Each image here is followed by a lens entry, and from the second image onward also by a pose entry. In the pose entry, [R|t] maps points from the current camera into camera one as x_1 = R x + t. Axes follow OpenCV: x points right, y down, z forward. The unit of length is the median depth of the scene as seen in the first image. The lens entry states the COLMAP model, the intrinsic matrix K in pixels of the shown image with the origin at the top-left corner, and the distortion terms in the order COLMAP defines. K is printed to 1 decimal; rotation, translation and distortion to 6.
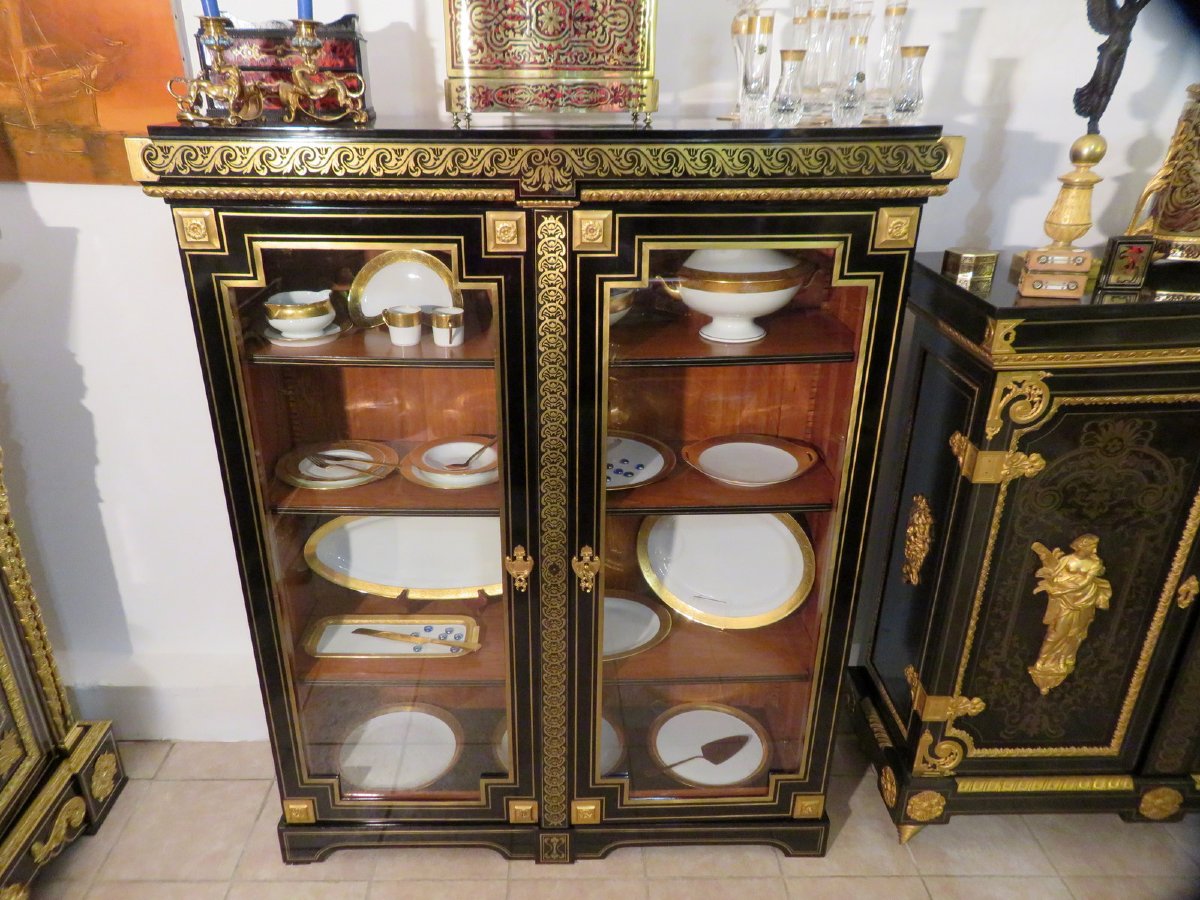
lens RADIAL K [[886.3, 0, 573.9], [0, 886.3, 500.7], [0, 0, 1]] dist [0.013594, 0.047836]
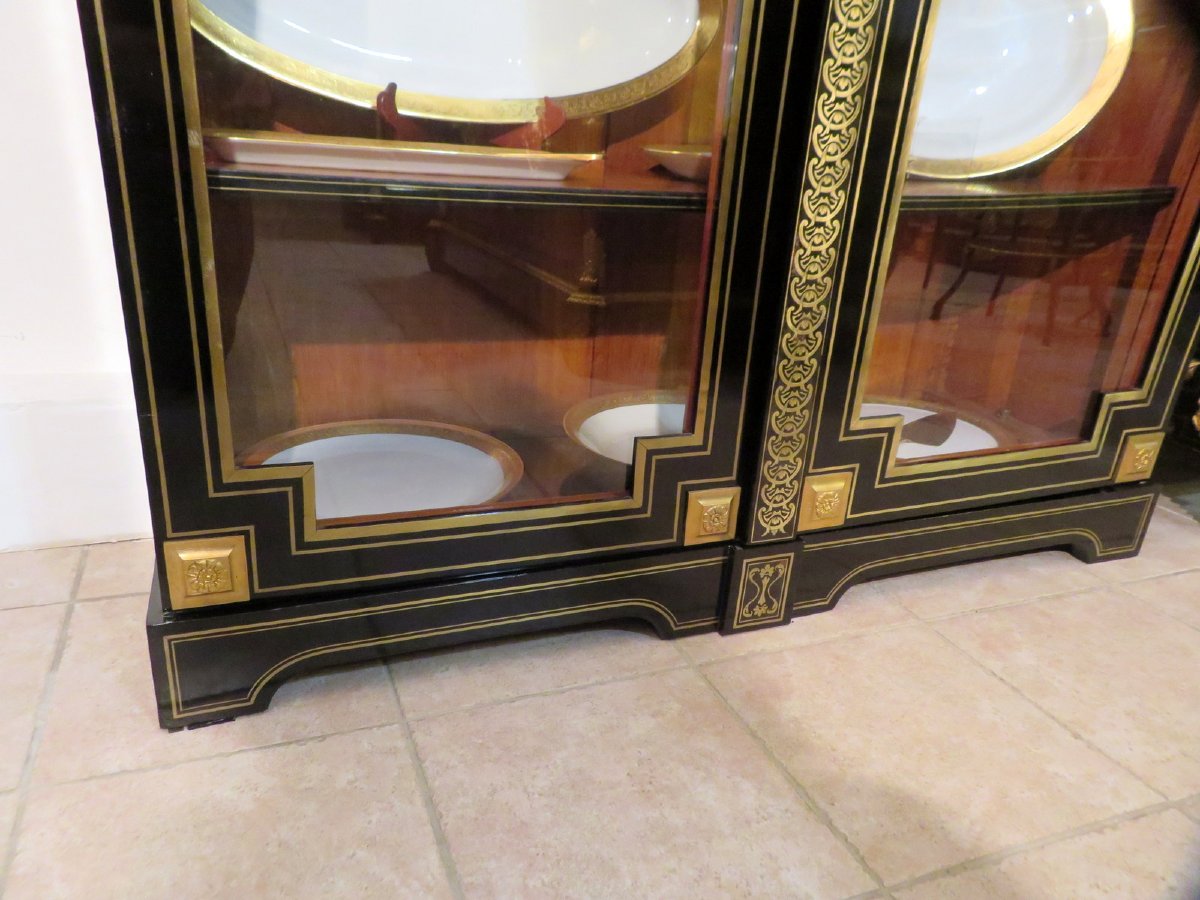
lens RADIAL K [[886.3, 0, 573.9], [0, 886.3, 500.7], [0, 0, 1]] dist [0.013594, 0.047836]
pose [[0.932326, -0.095170, 0.348871, -0.396580], [0.111273, 0.993440, -0.026362, 0.470053], [-0.344073, 0.063397, 0.936800, 0.782150]]
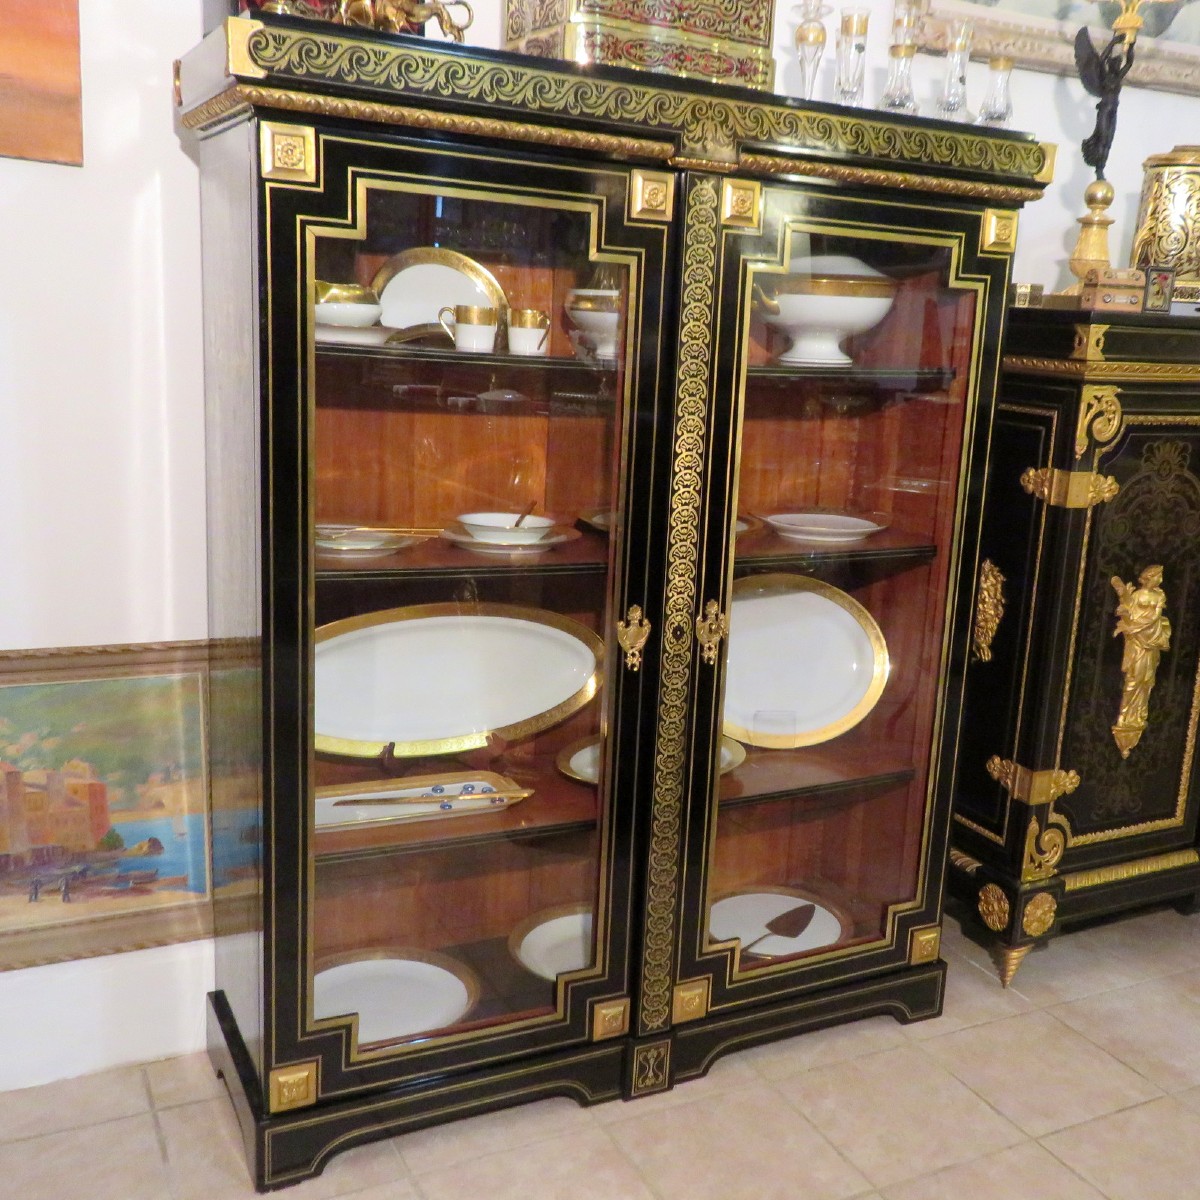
lens RADIAL K [[1356.9, 0, 686.0], [0, 1356.9, 650.2], [0, 0, 1]] dist [0.028006, 0.016366]
pose [[0.878190, -0.062118, 0.474261, -0.685352], [0.156974, 0.974043, -0.163090, 0.337462], [-0.451820, 0.217671, 0.865146, -0.054994]]
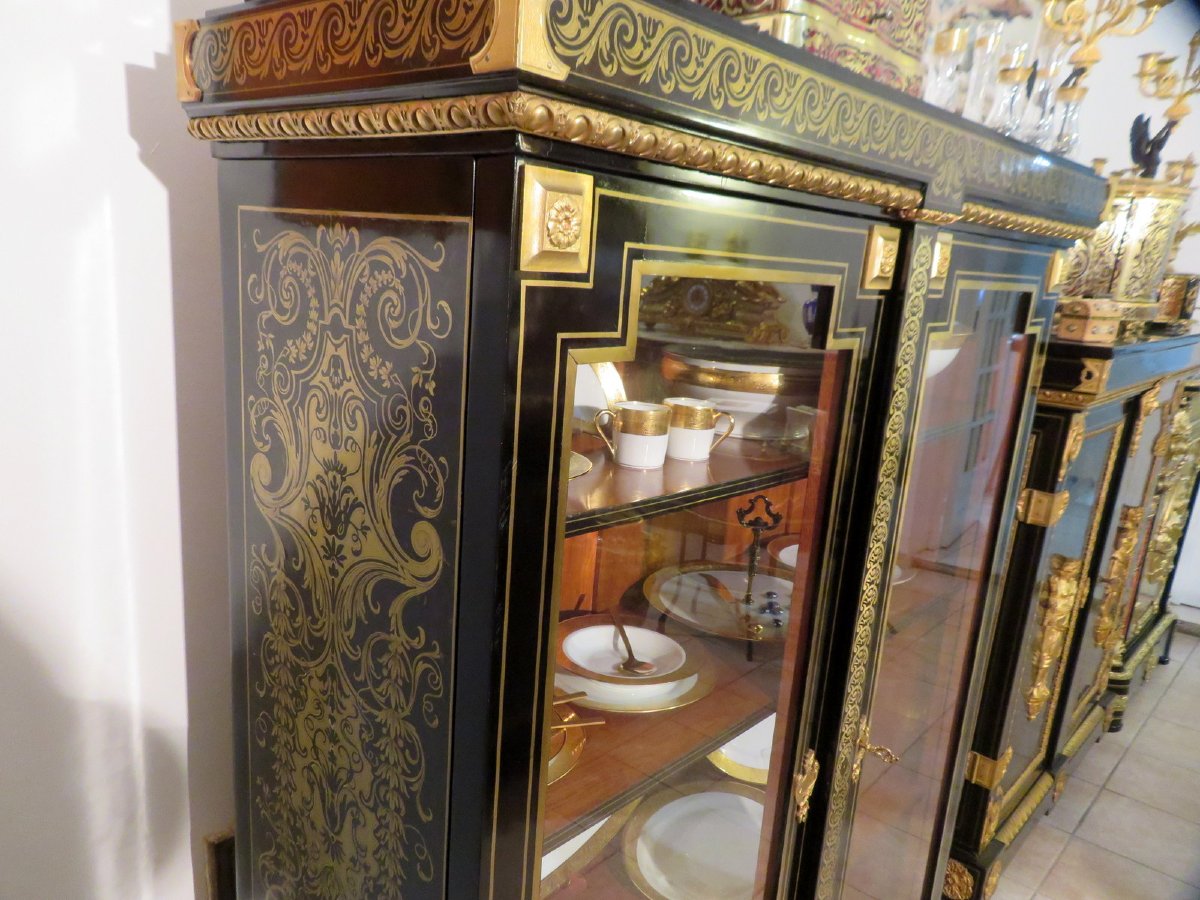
lens RADIAL K [[886.3, 0, 573.9], [0, 886.3, 500.7], [0, 0, 1]] dist [0.013594, 0.047836]
pose [[0.677633, -0.153090, 0.719290, -0.709379], [0.265246, 0.963135, -0.044895, -0.160202], [-0.685900, 0.221210, 0.693258, 0.729752]]
